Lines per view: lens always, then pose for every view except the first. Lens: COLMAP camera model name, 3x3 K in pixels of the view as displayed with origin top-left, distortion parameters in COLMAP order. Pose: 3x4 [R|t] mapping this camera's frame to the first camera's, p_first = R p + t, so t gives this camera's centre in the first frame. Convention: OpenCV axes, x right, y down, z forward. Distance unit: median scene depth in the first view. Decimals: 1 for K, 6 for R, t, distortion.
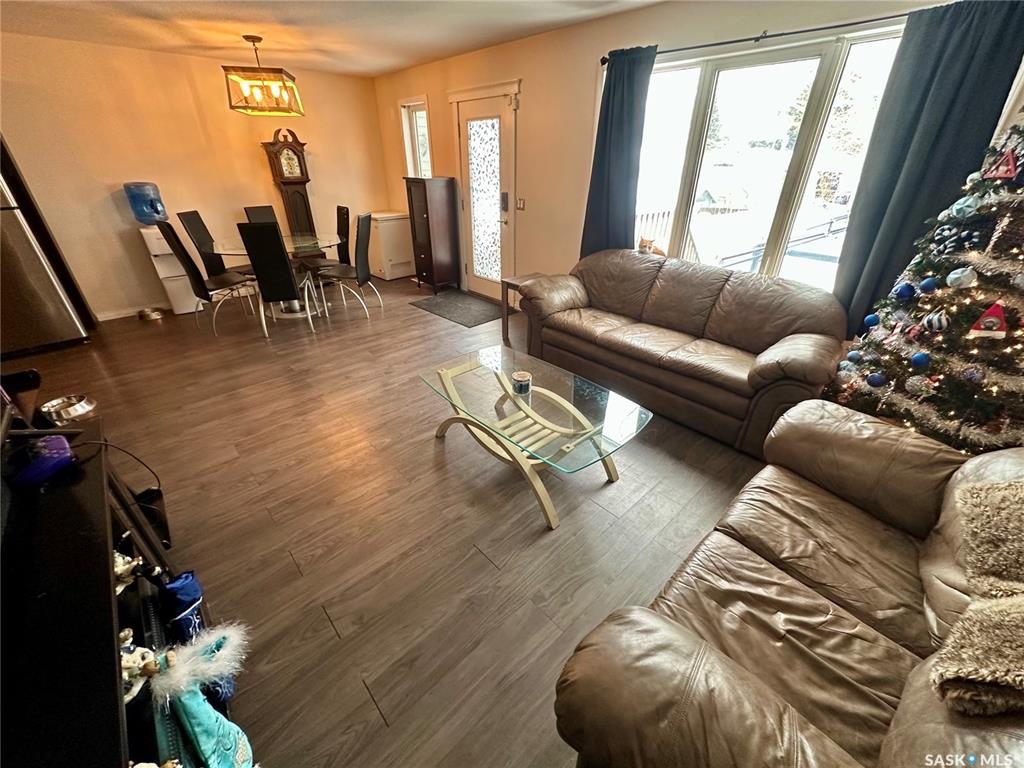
lens RADIAL K [[404.3, 0, 511.2], [0, 404.3, 385.0], [0, 0, 1]] dist [-0.001207, 0.000238]
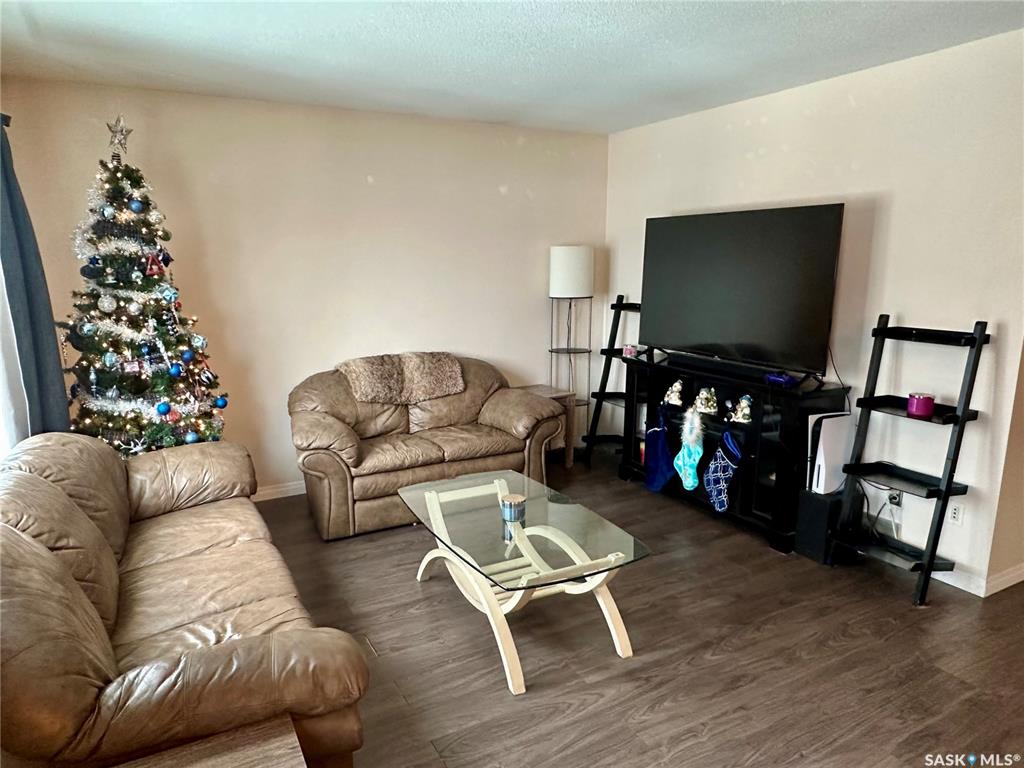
lens RADIAL K [[679.5, 0, 511.6], [0, 679.5, 391.8], [0, 0, 1]] dist [-0.007226, -0.002964]
pose [[-0.969895, -0.050734, 0.238180, -0.143222], [0.115697, 0.764628, 0.634001, -0.534636], [-0.214285, 0.642472, -0.735739, 0.946020]]
